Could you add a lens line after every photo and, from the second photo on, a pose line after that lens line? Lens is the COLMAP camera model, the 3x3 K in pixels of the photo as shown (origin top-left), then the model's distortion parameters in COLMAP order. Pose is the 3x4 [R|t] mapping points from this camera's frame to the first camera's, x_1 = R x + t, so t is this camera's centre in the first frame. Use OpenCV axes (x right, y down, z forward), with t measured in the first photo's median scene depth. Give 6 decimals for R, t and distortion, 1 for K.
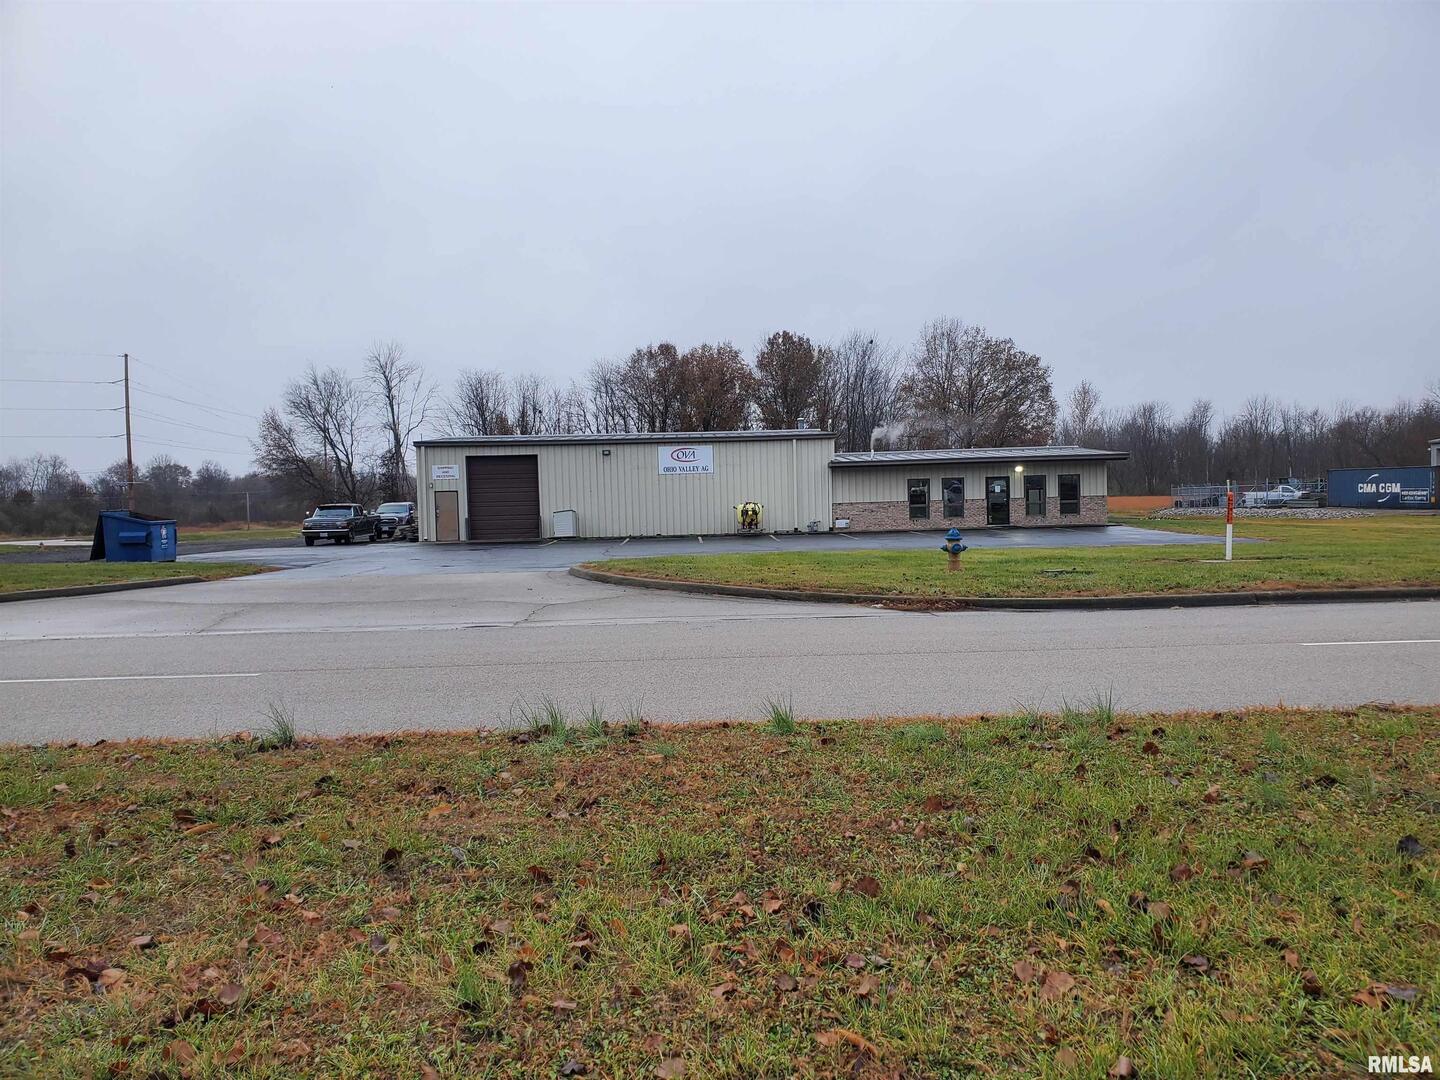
lens RADIAL K [[1153.5, 0, 720.0], [0, 1153.5, 540.0], [0, 0, 1]] dist [0.002205, -0.001200]
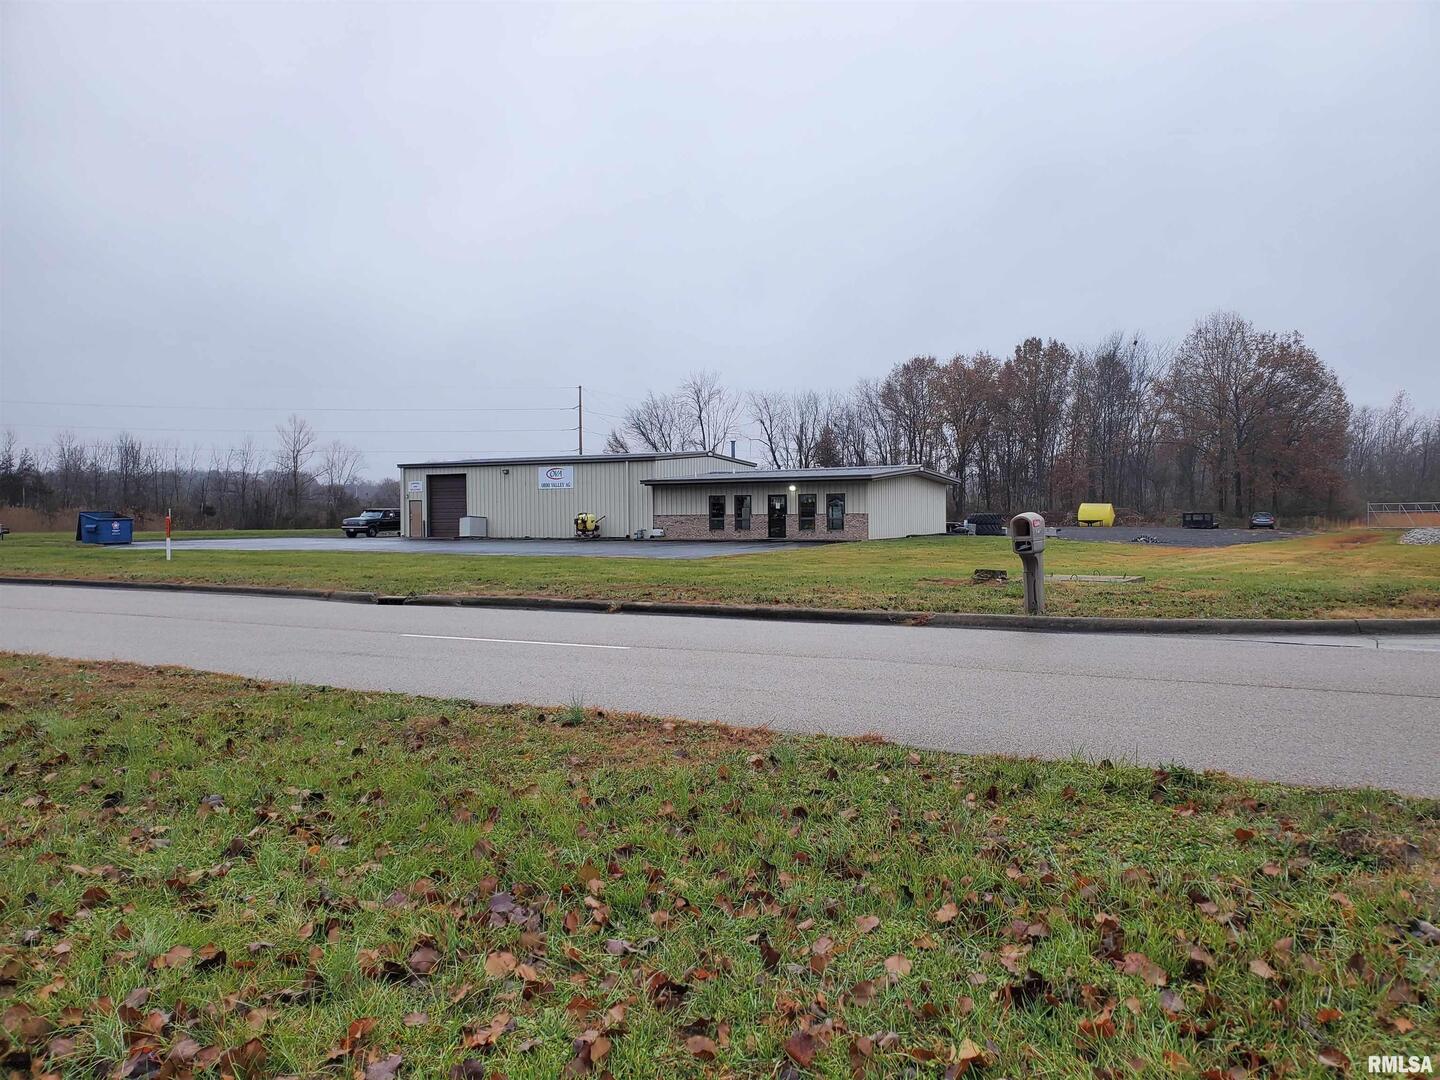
lens RADIAL K [[1153.5, 0, 720.0], [0, 1153.5, 540.0], [0, 0, 1]] dist [0.002205, -0.001200]
pose [[0.861238, 0.032686, -0.507149, 0.762096], [-0.031883, 0.999439, 0.010270, -0.020645], [0.507200, 0.007325, 0.861797, 0.007417]]
